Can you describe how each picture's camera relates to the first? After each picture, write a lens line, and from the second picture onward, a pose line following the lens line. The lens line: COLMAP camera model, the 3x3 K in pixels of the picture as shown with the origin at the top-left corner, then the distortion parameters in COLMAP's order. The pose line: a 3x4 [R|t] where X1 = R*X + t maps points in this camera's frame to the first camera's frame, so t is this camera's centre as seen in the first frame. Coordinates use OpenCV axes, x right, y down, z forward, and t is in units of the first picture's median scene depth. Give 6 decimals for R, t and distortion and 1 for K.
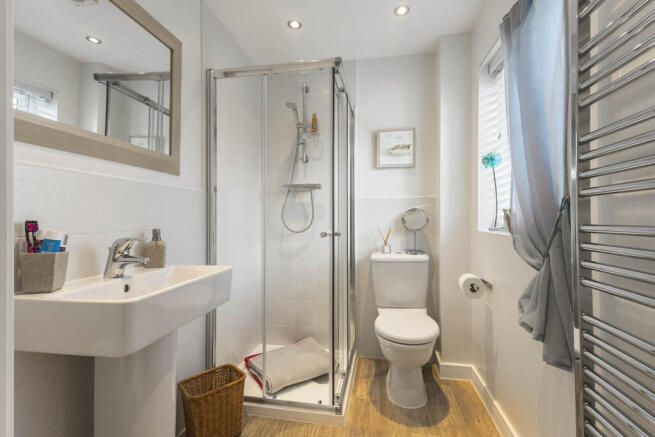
lens RADIAL K [[294.9, 0, 328.6], [0, 294.9, 218.2], [0, 0, 1]] dist [0.012149, 0.000187]
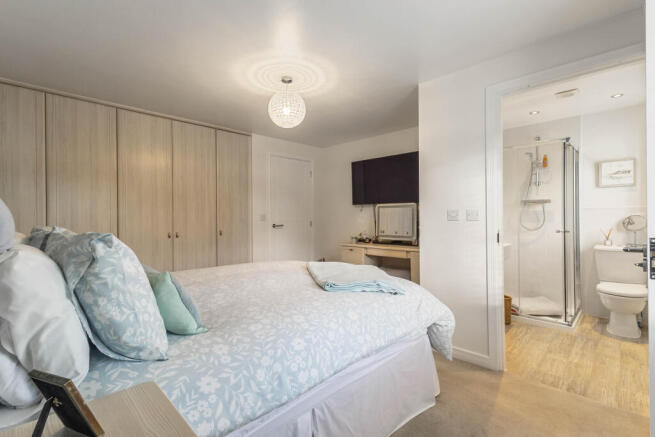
lens RADIAL K [[294.9, 0, 328.3], [0, 294.9, 216.4], [0, 0, 1]] dist [0.012149, 0.000187]
pose [[0.820604, -0.005869, -0.571467, -0.097882], [0.009933, 0.999943, 0.003994, -0.045106], [0.571410, -0.008954, 0.820616, -1.002188]]
